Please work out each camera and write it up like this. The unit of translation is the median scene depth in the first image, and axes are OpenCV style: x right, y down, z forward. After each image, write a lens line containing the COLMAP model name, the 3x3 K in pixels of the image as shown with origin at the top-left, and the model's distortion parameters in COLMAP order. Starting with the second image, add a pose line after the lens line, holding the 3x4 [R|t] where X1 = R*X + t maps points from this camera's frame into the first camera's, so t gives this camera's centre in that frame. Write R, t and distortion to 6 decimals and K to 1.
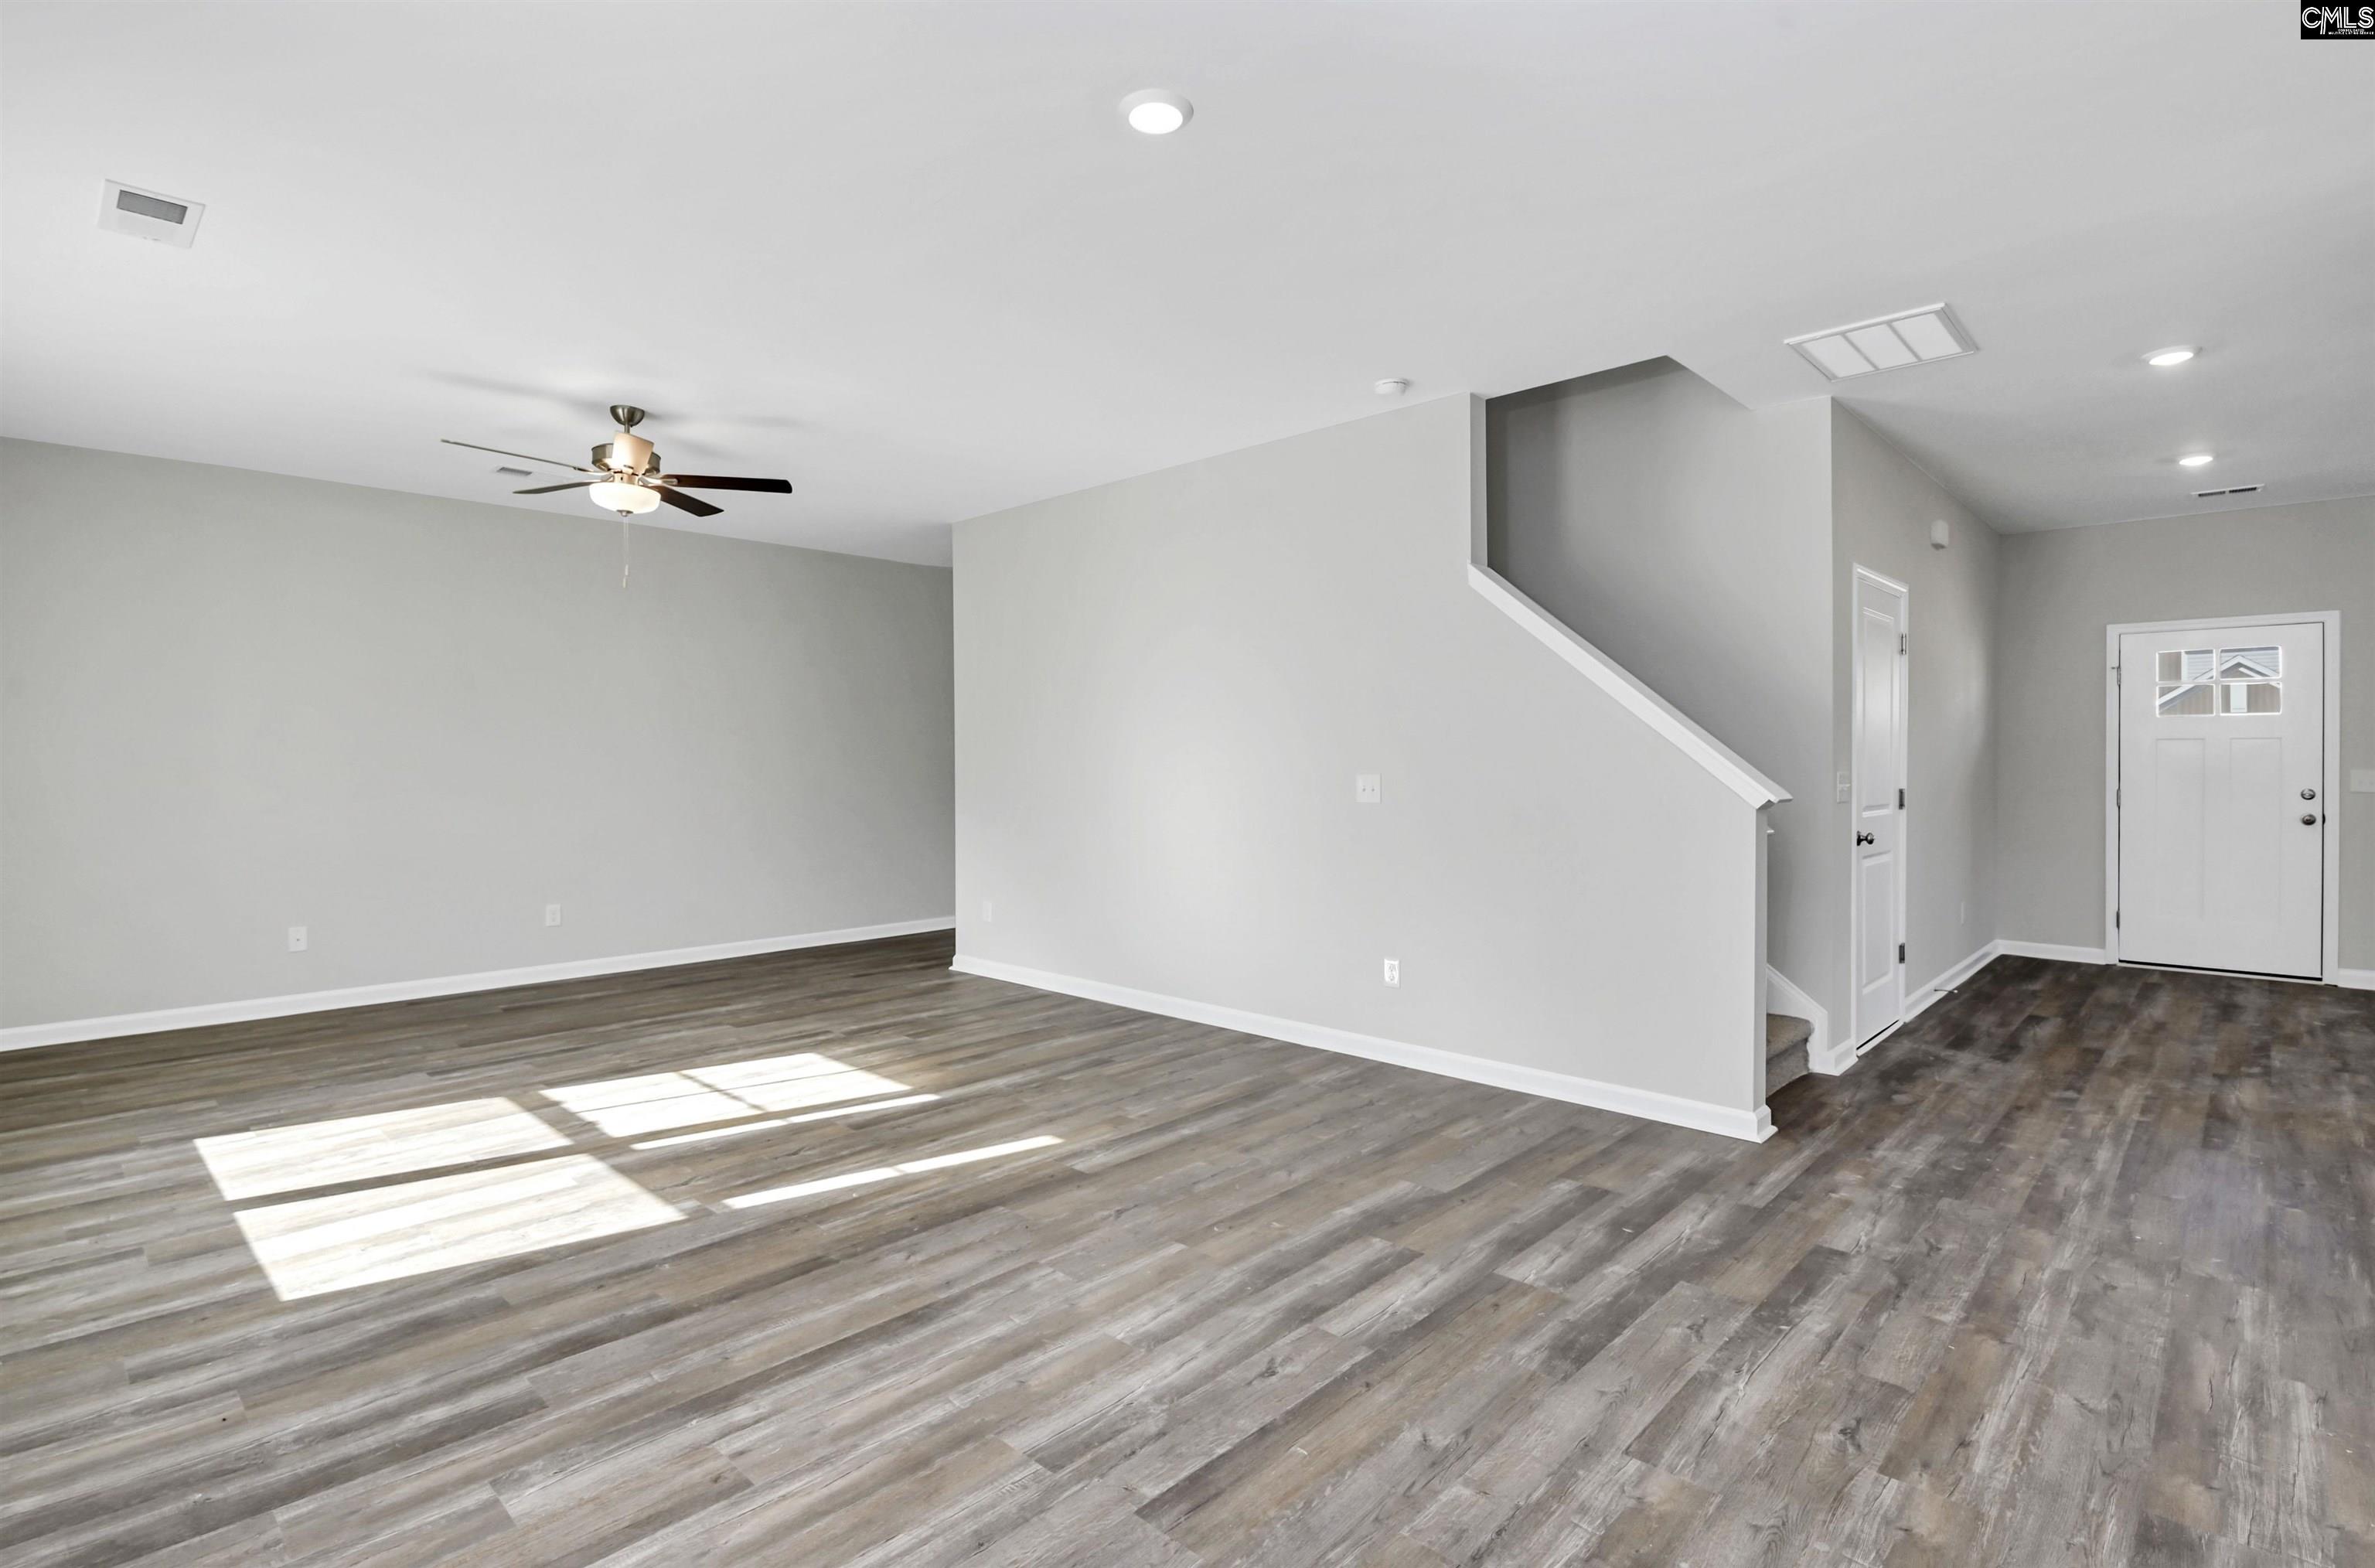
lens RADIAL K [[1119.7, 0, 1157.4], [0, 1119.7, 797.2], [0, 0, 1]] dist [0.000958, -0.008621]
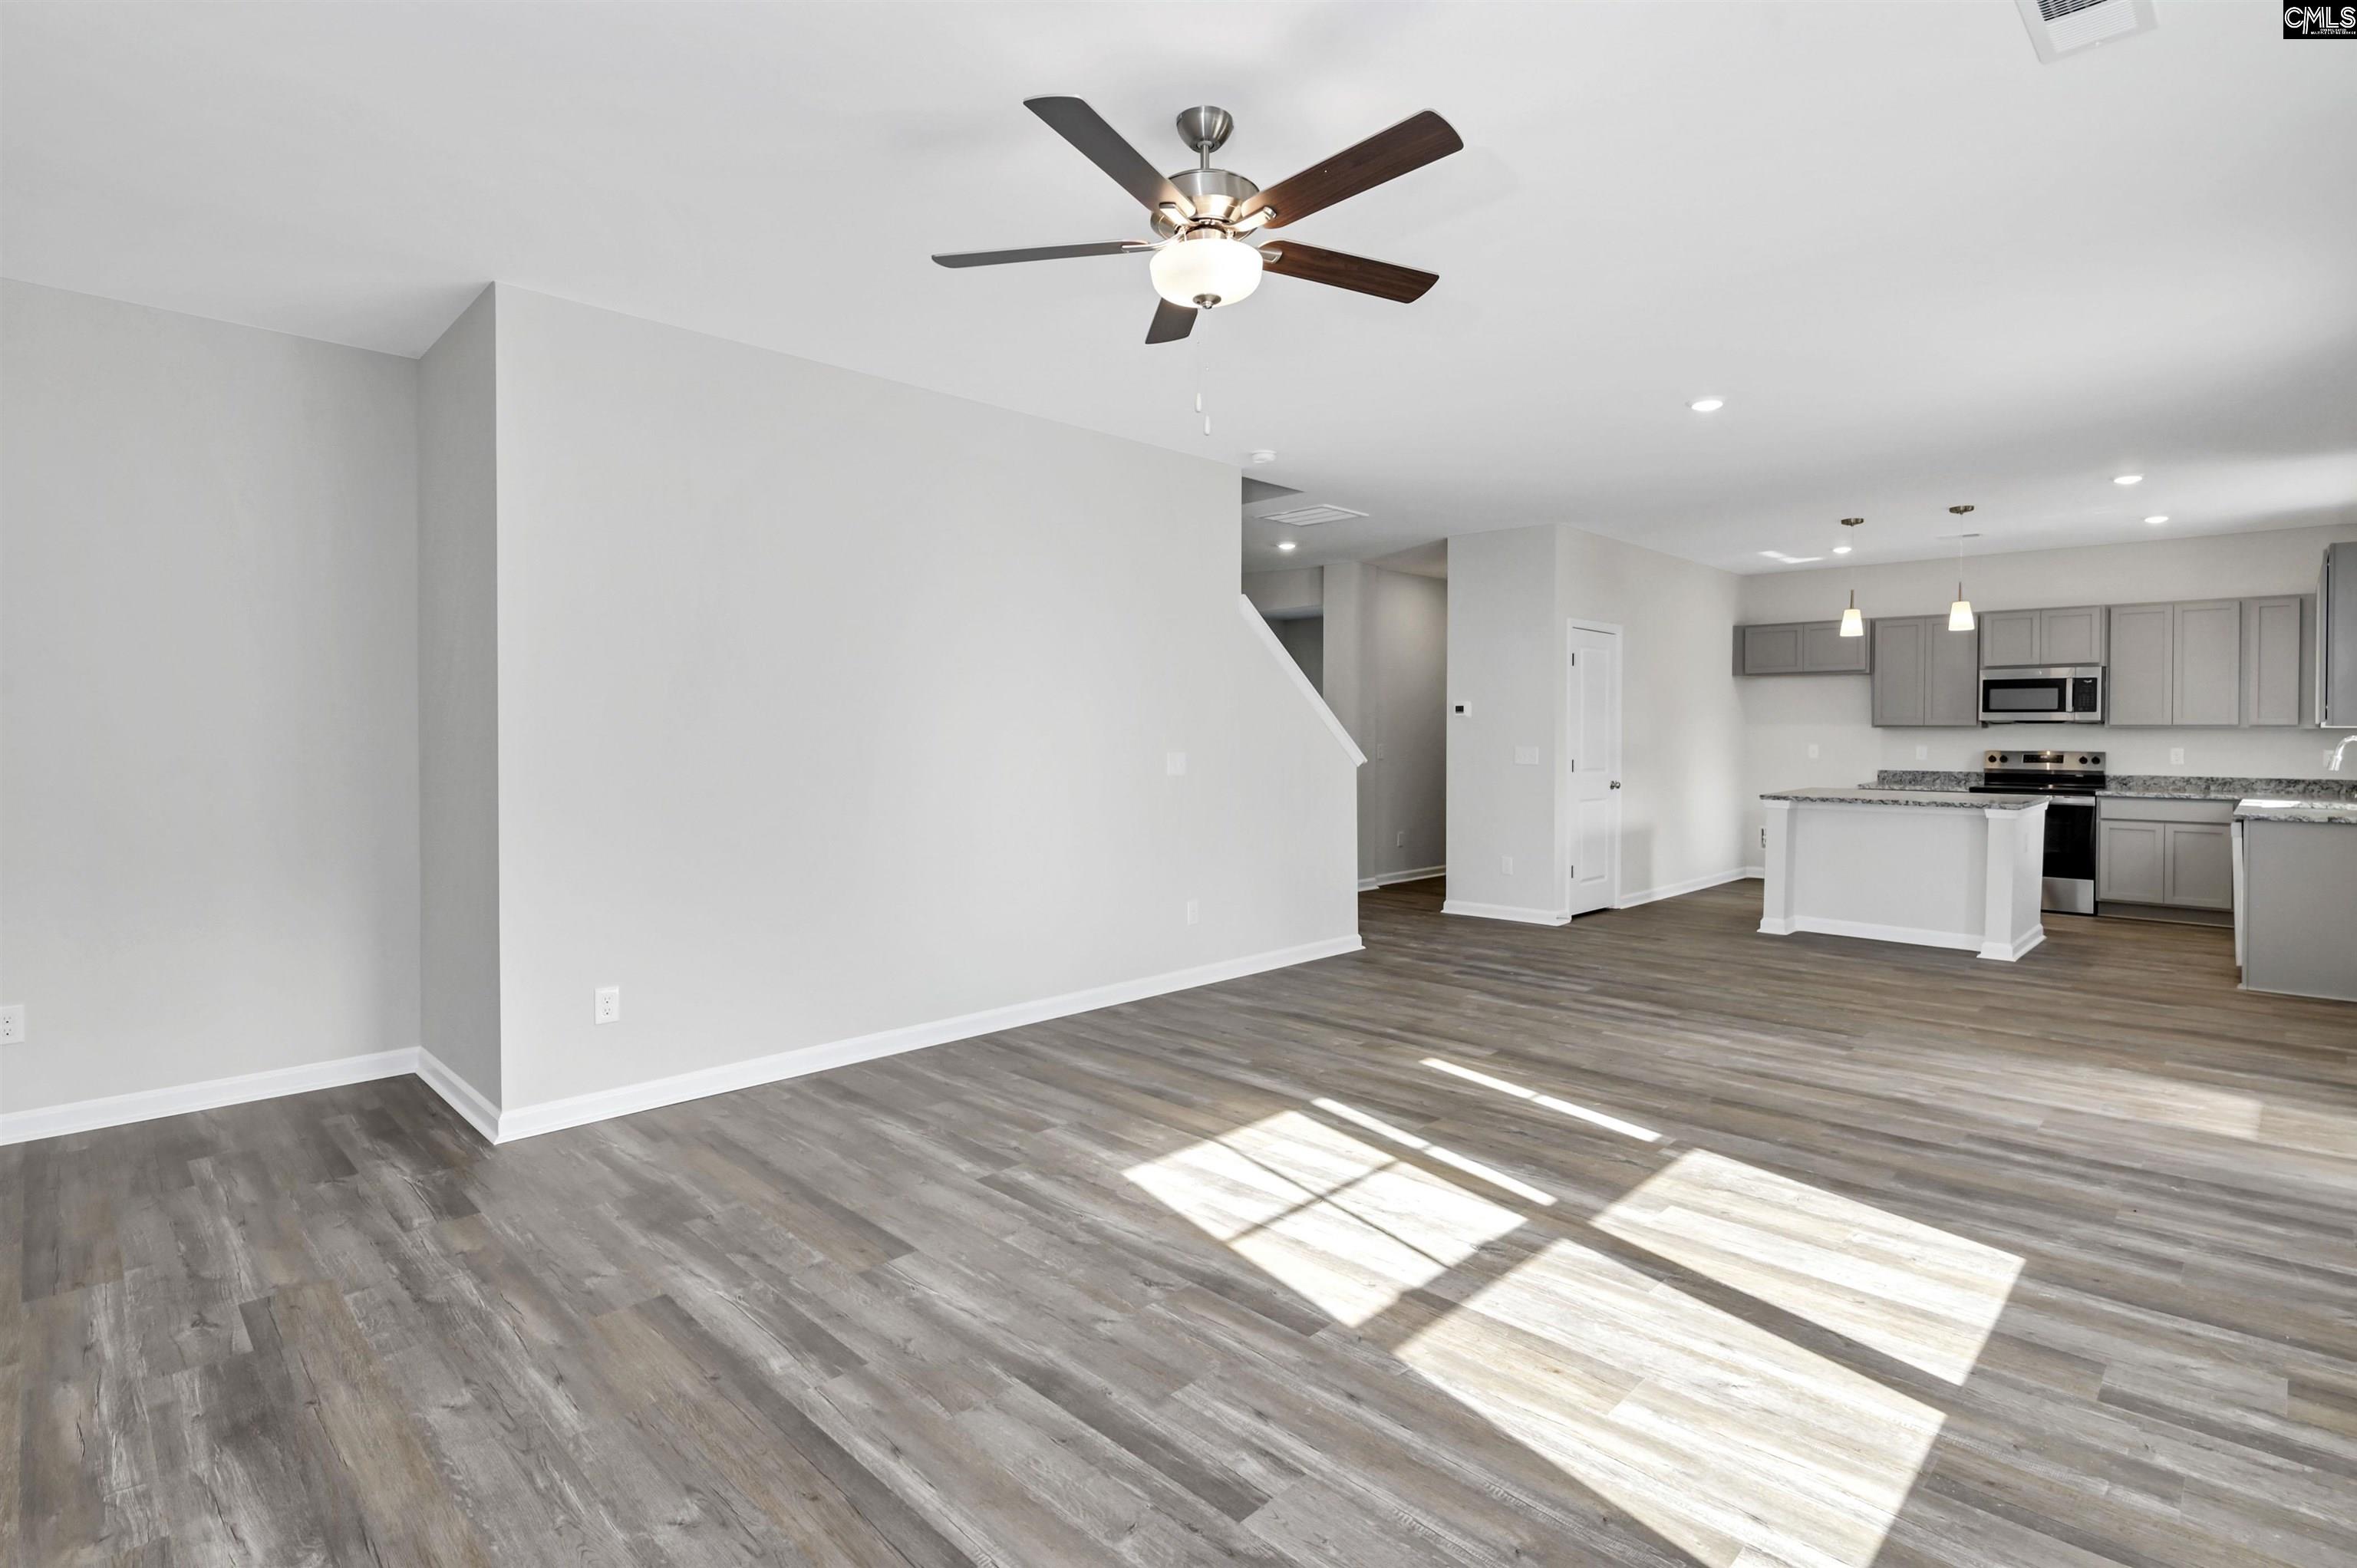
lens RADIAL K [[1219.3, 0, 1174.8], [0, 1219.3, 738.4], [0, 0, 1]] dist [0.017708, -0.015570]
pose [[-0.021518, 0.001273, 0.999768, -1.772089], [0.031158, 0.999514, -0.000602, -0.047499], [-0.999283, 0.031138, -0.021547, 1.673504]]
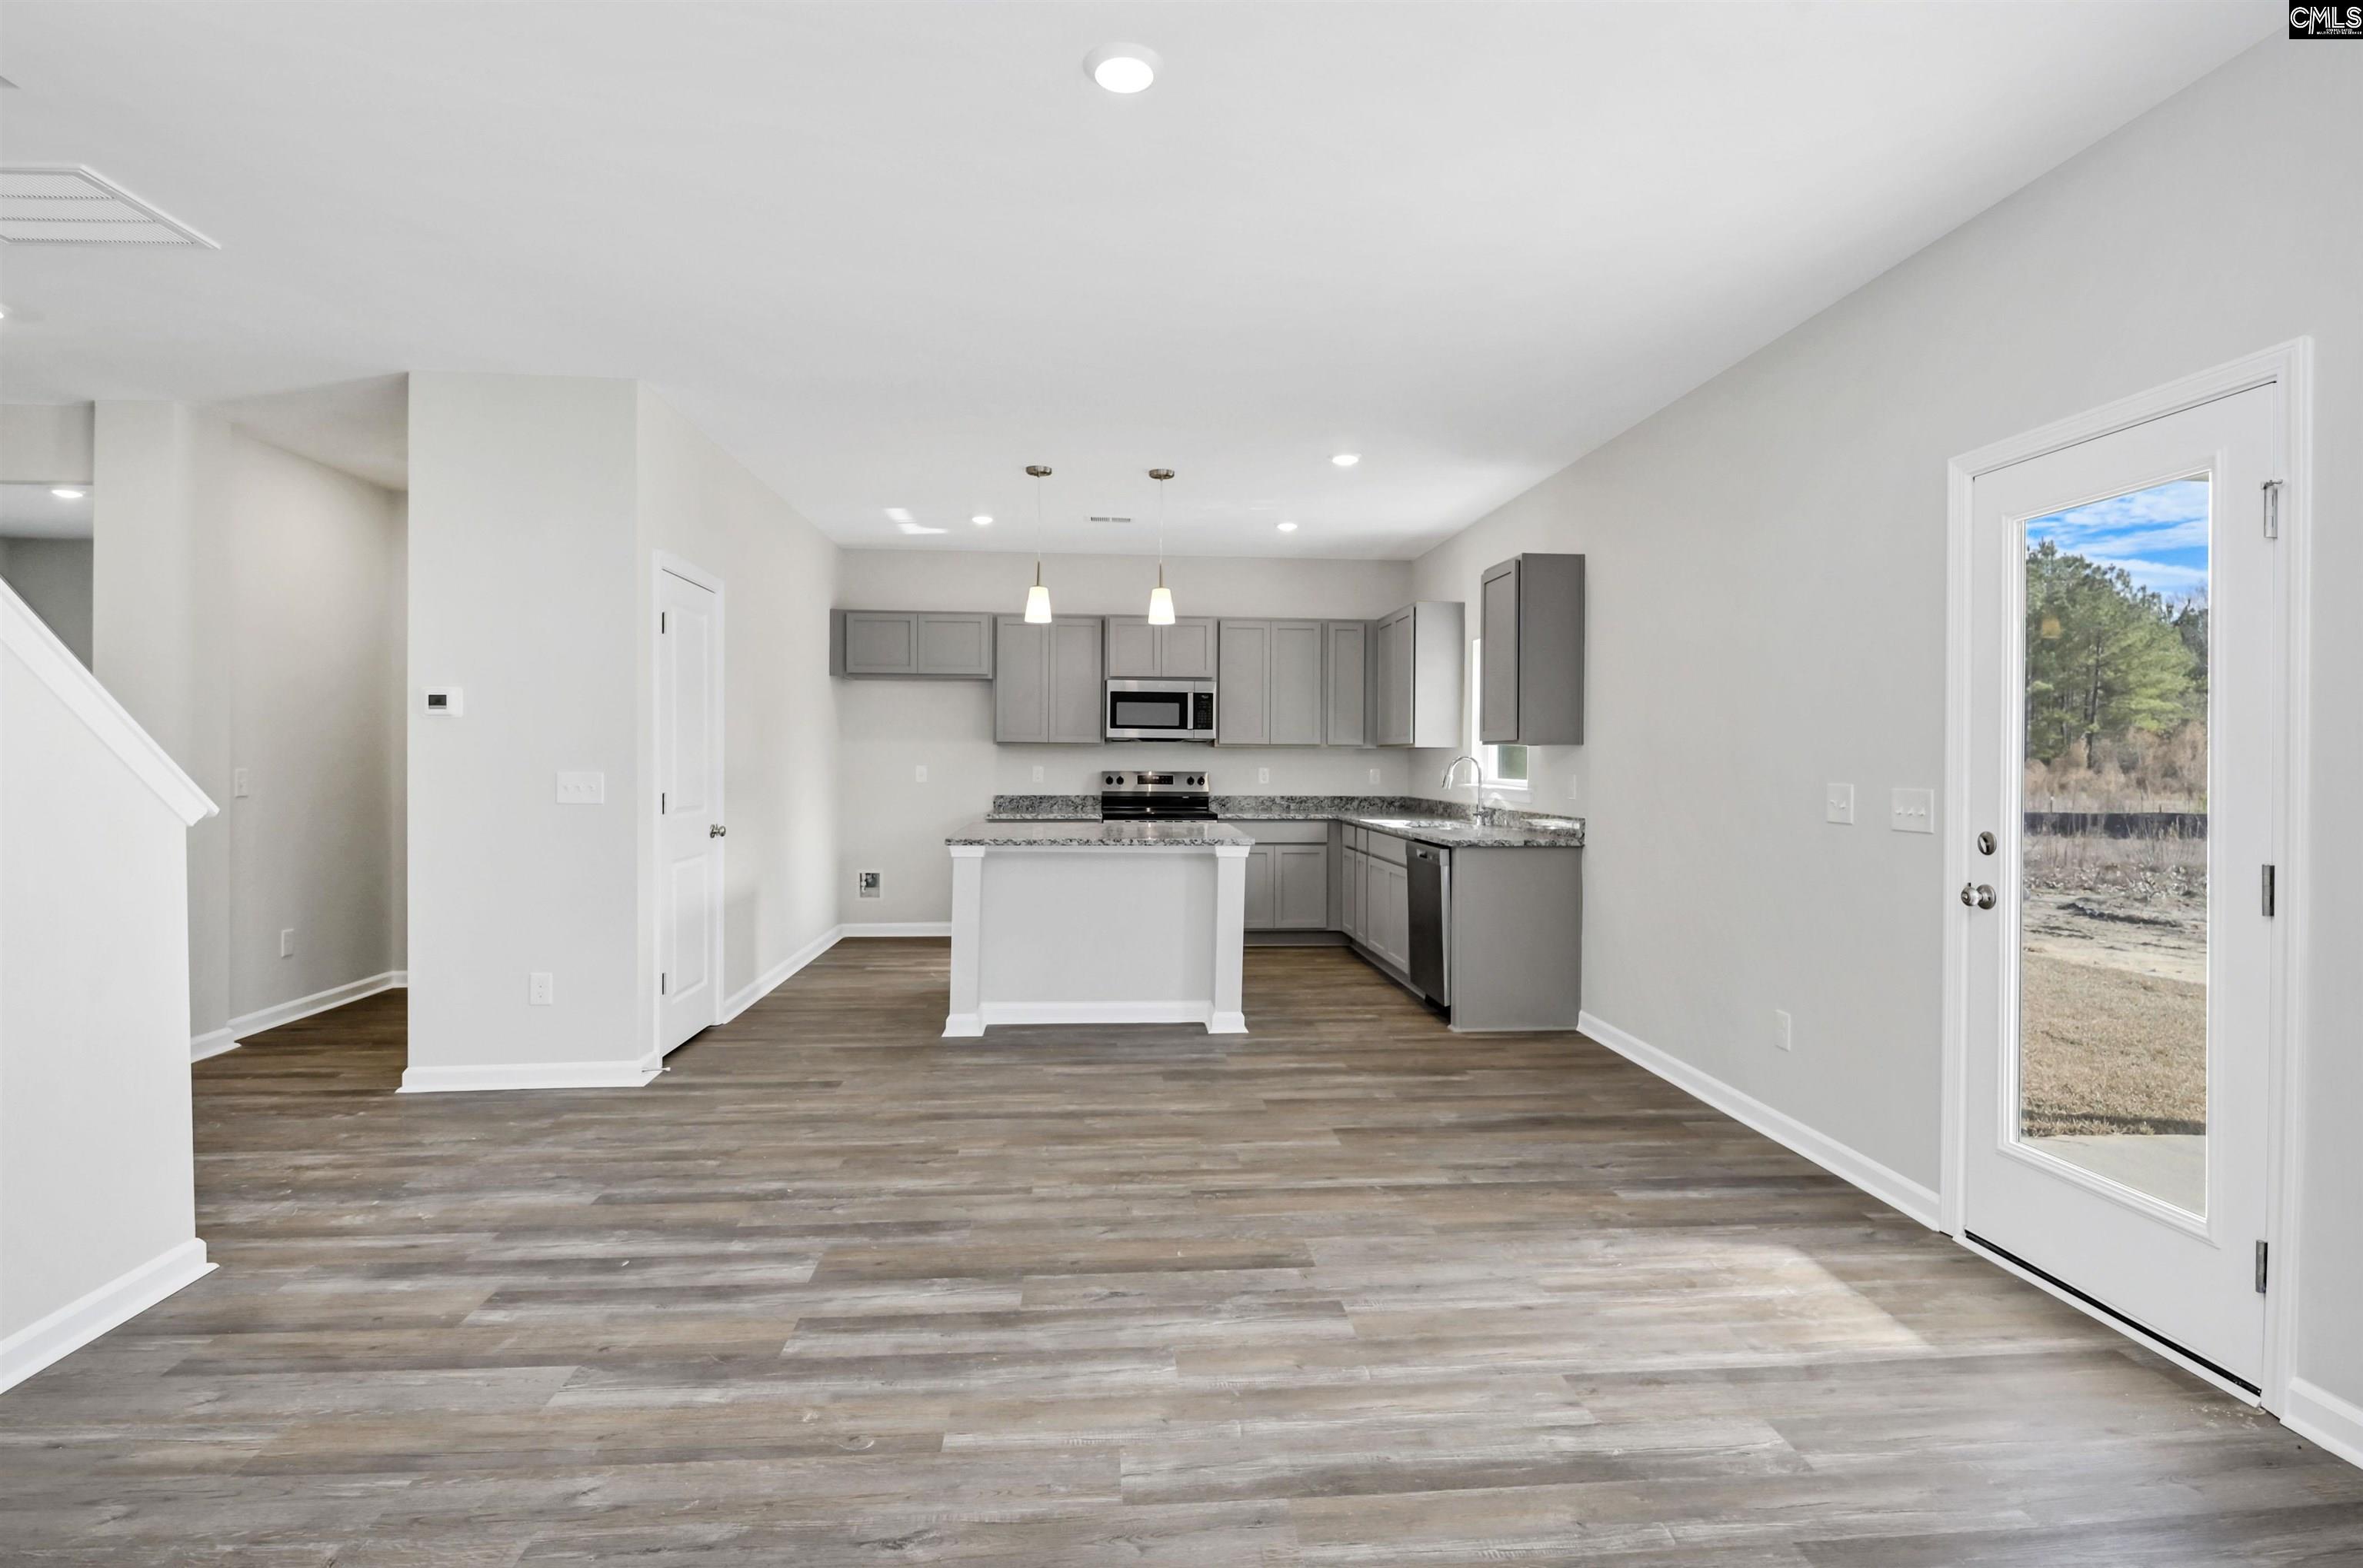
lens RADIAL K [[1183.0, 0, 1227.4], [0, 1183.0, 766.7], [0, 0, 1]] dist [-0.004414, -0.011056]
pose [[-0.780979, -0.003790, 0.624545, -0.582277], [0.019257, 0.999360, 0.030145, -0.040452], [-0.624260, 0.035570, -0.780407, 1.469134]]
